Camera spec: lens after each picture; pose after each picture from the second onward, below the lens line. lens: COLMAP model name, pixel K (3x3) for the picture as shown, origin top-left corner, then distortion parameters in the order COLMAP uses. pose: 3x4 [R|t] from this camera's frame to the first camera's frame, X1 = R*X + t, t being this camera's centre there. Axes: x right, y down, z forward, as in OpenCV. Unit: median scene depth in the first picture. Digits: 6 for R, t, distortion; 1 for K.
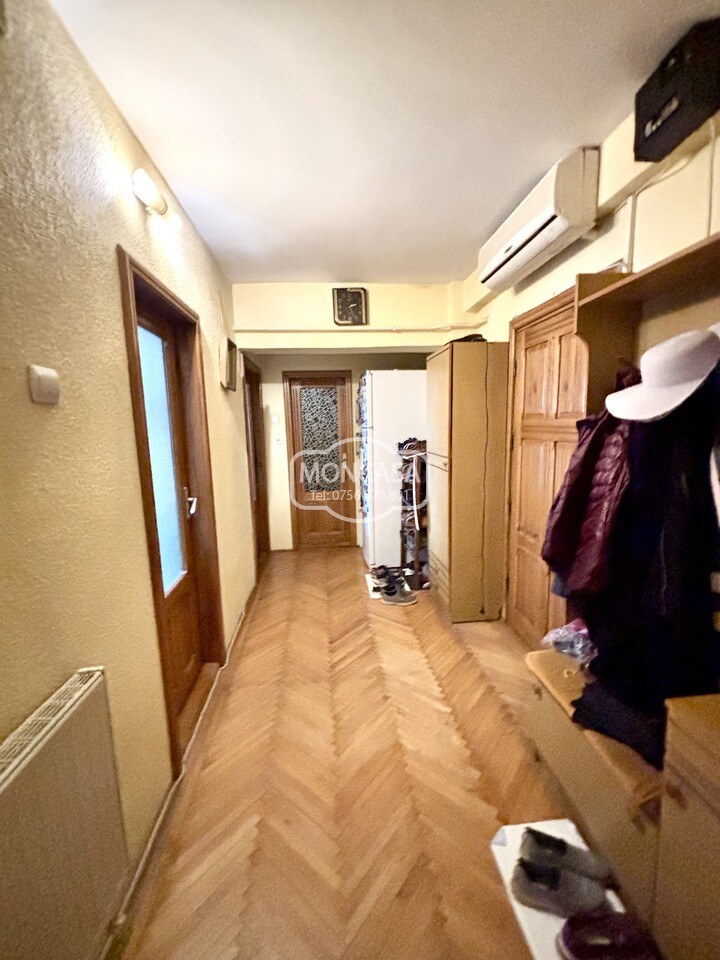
lens RADIAL K [[388.4, 0, 357.0], [0, 388.4, 477.8], [0, 0, 1]] dist [0.000710, 0.002097]
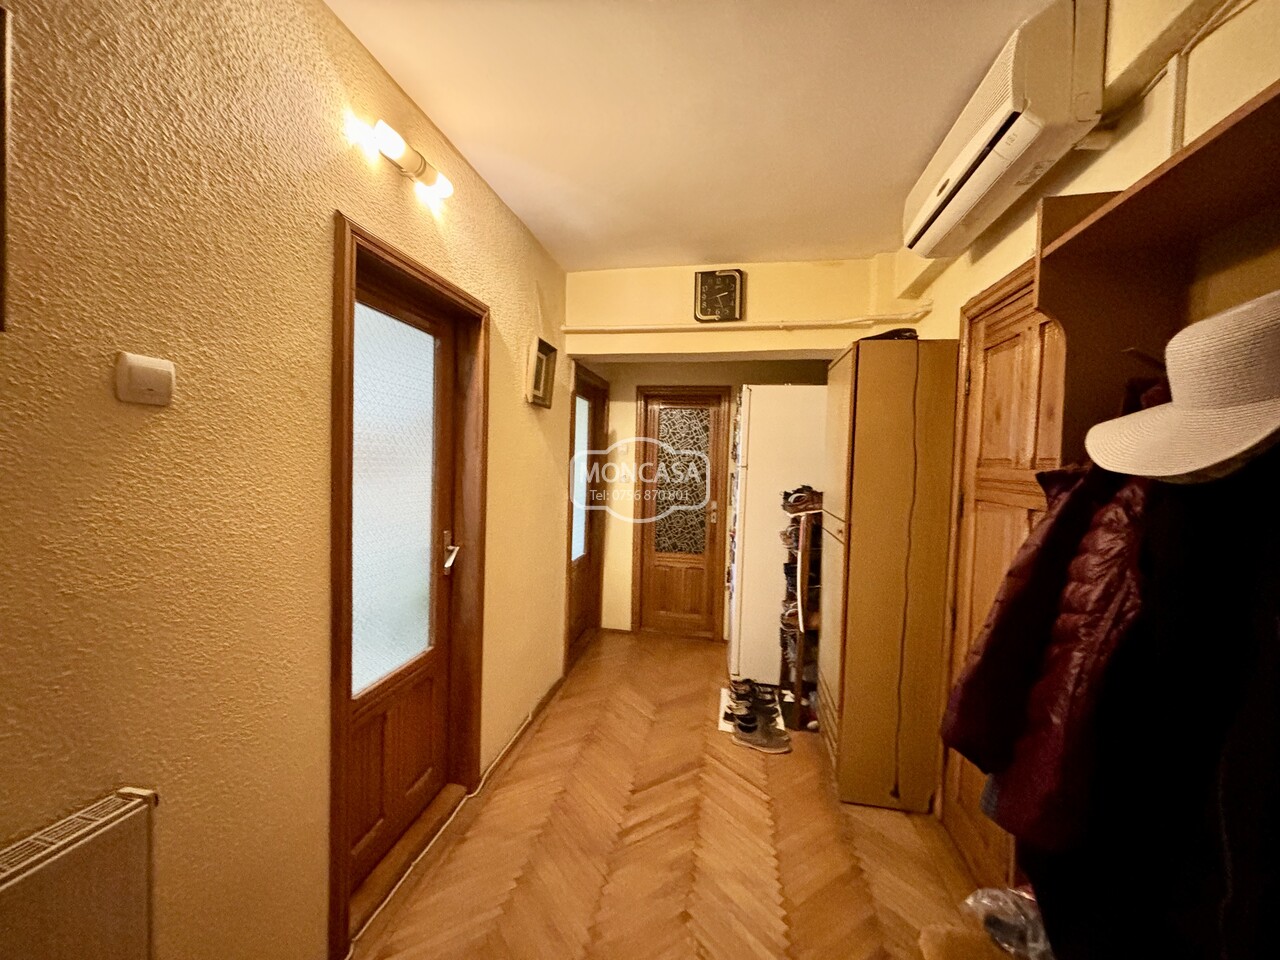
lens RADIAL K [[517.8, 0, 633.0], [0, 517.8, 479.4], [0, 0, 1]] dist [0.000710, 0.002097]
pose [[0.959538, 0.064312, -0.274136, 0.130456], [-0.091380, 0.991997, -0.087129, -0.016675], [0.266339, 0.108654, 0.957736, 0.111093]]
